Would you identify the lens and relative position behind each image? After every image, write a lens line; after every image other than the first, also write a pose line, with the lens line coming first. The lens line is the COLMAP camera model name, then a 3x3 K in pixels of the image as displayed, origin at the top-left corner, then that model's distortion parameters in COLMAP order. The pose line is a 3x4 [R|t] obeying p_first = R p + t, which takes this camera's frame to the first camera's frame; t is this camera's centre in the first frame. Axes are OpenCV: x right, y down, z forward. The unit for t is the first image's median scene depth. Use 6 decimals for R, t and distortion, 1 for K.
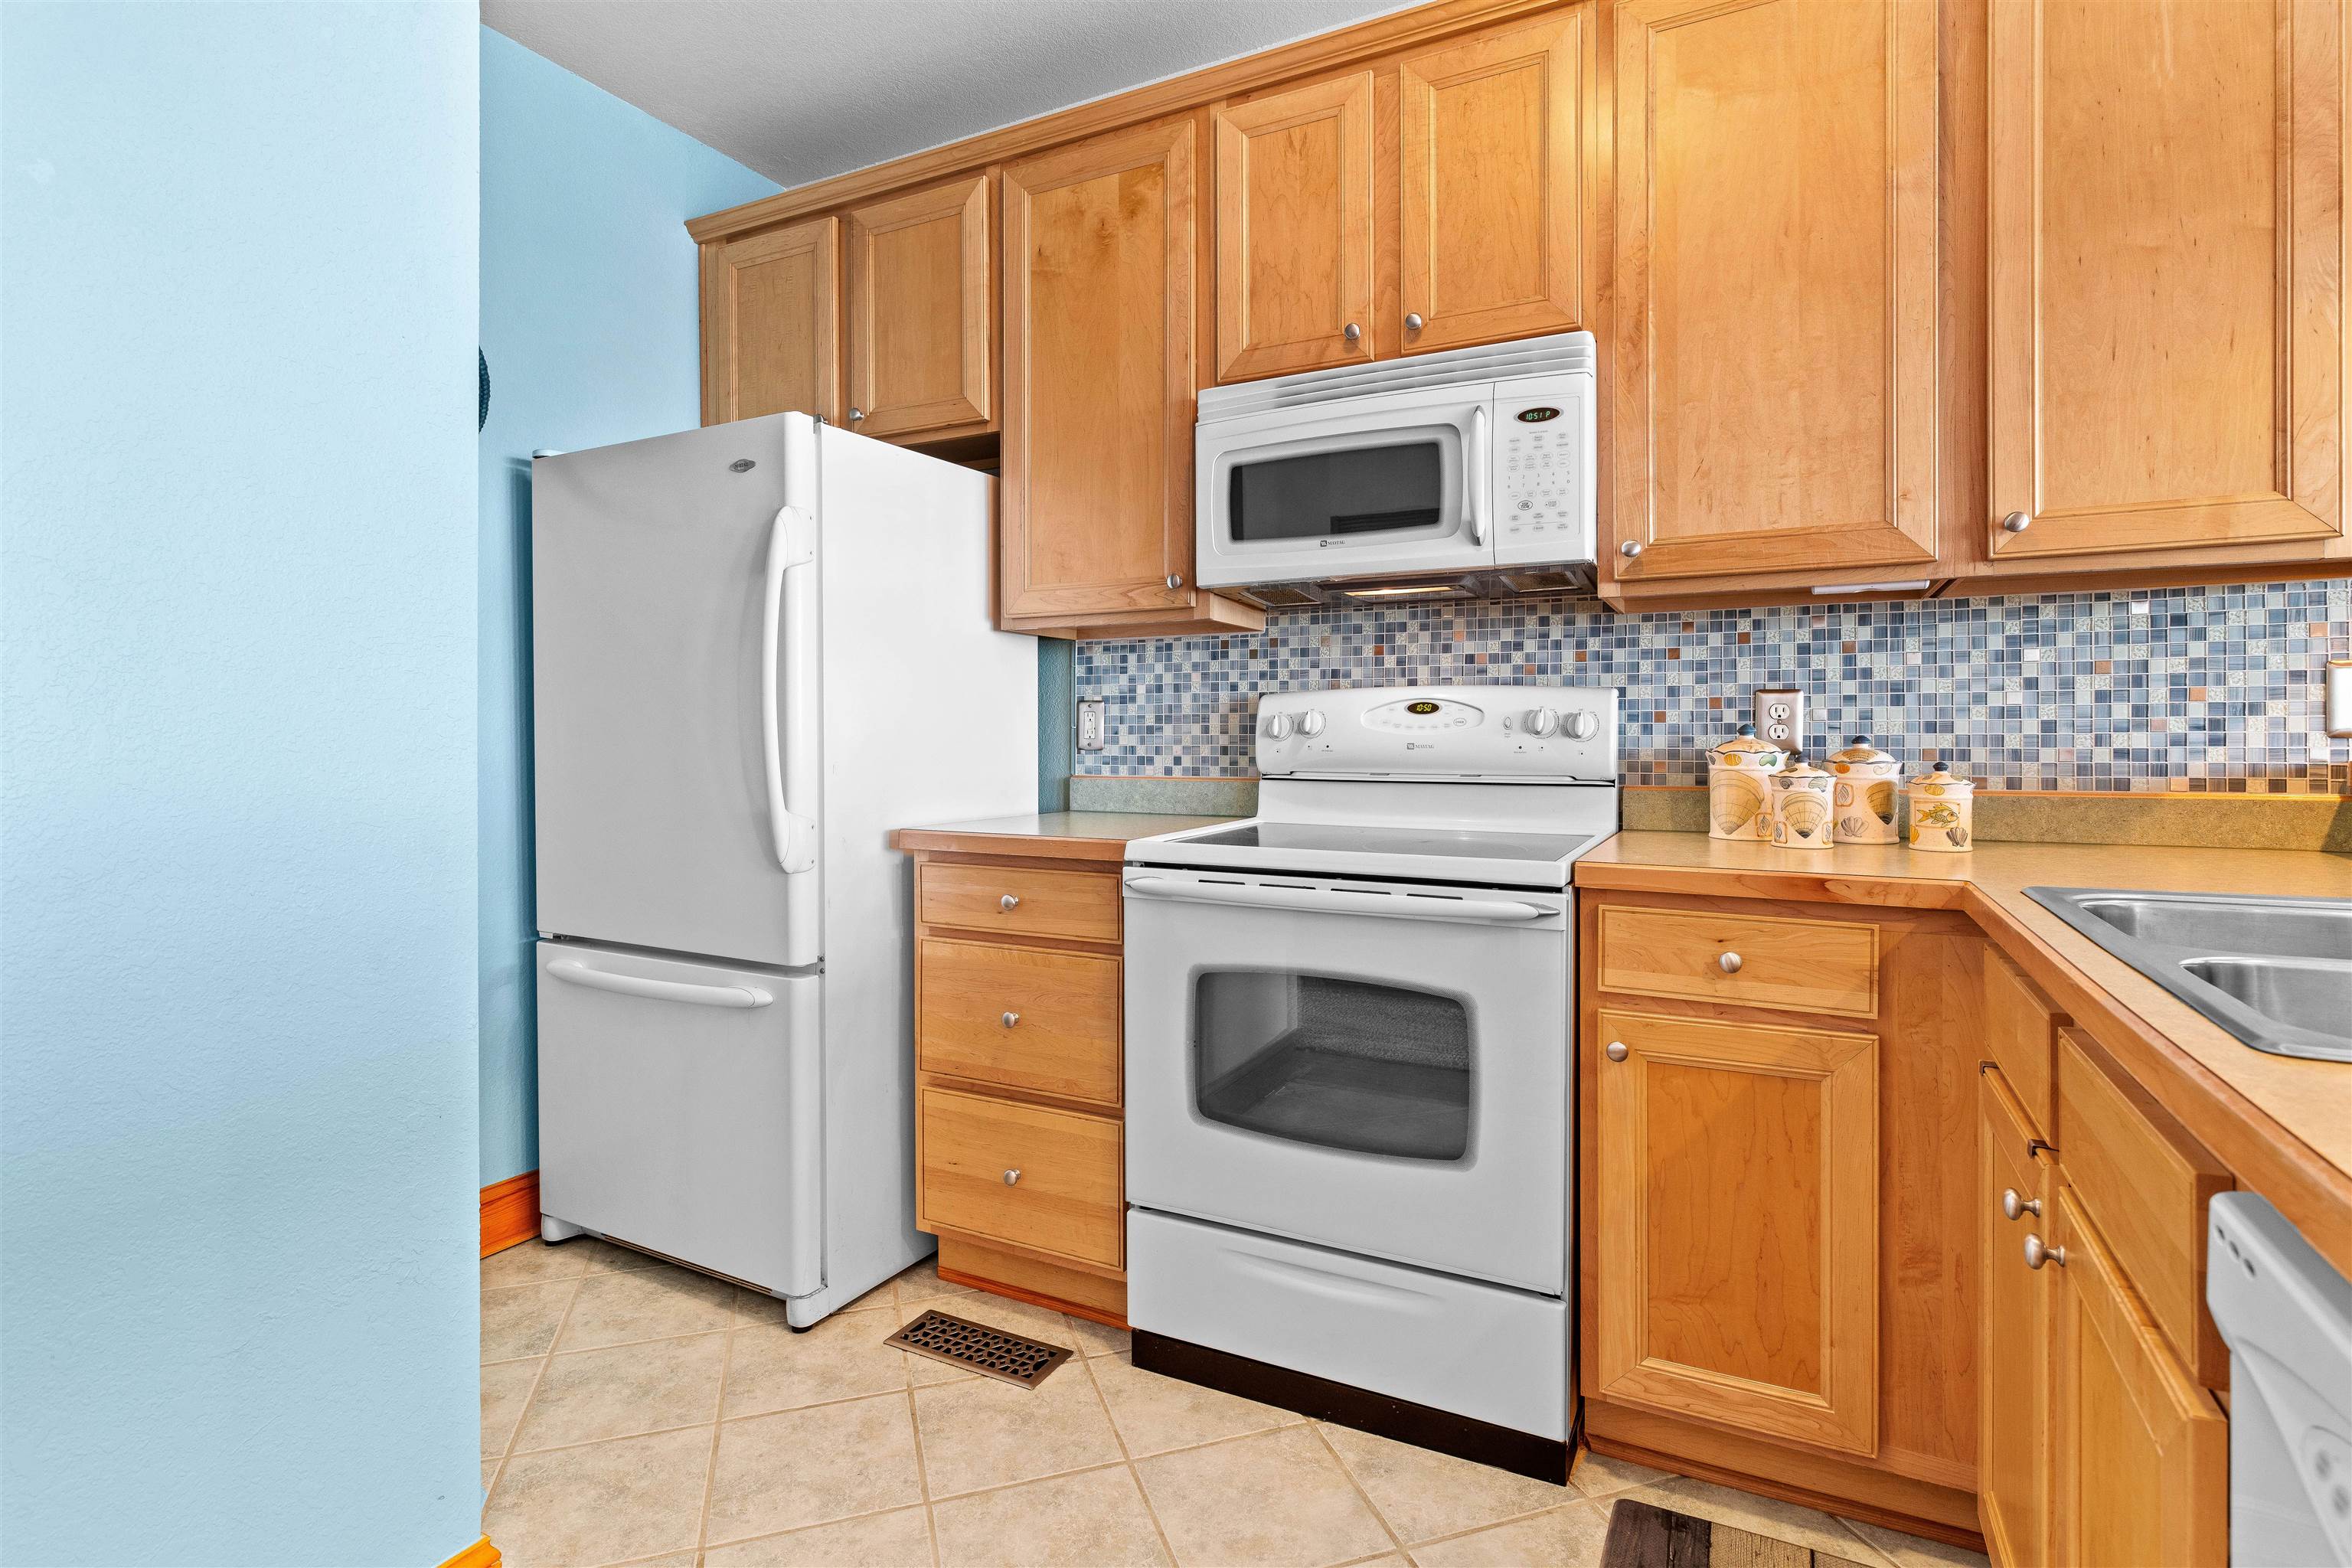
lens RADIAL K [[1145.6, 0, 1192.7], [0, 1145.6, 745.8], [0, 0, 1]] dist [-0.001931, 0.000347]
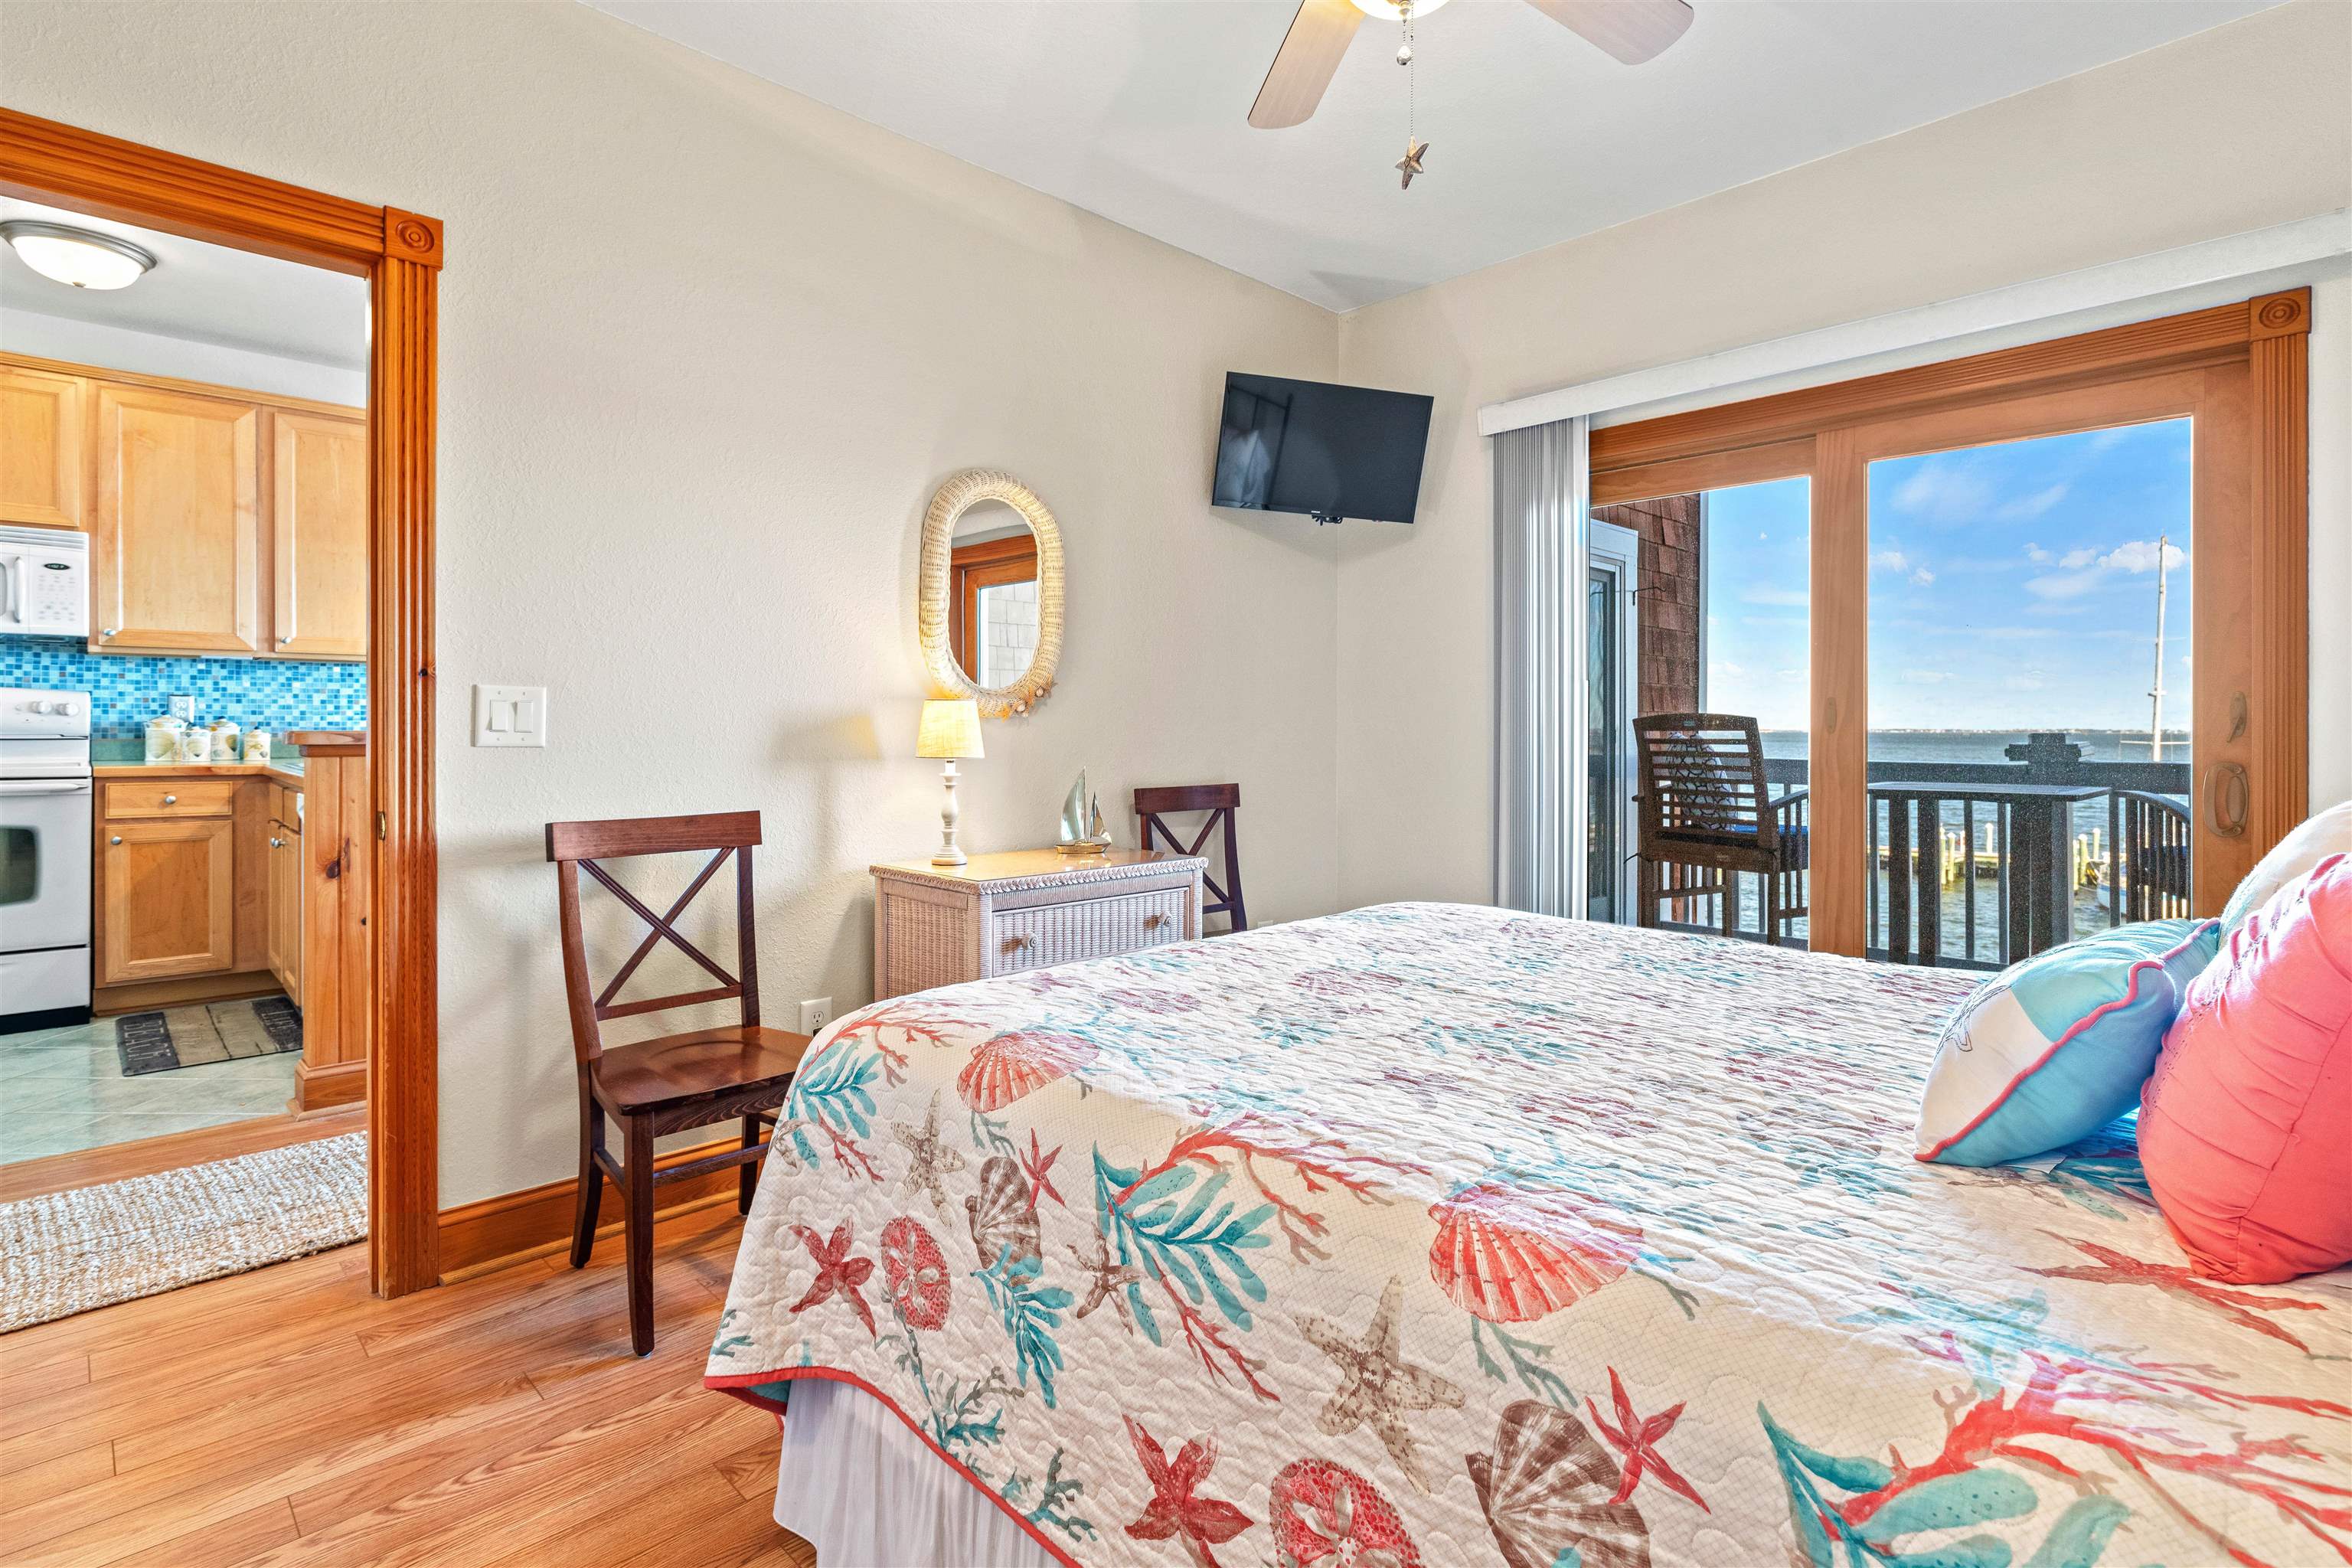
lens RADIAL K [[1145.6, 0, 1175.2], [0, 1145.6, 726.6], [0, 0, 1]] dist [-0.001931, 0.000347]
pose [[0.325175, -0.000077, 0.945654, -1.063792], [0.000882, 1.000000, -0.000222, 0.016523], [-0.945653, 0.000906, 0.325175, -1.716545]]
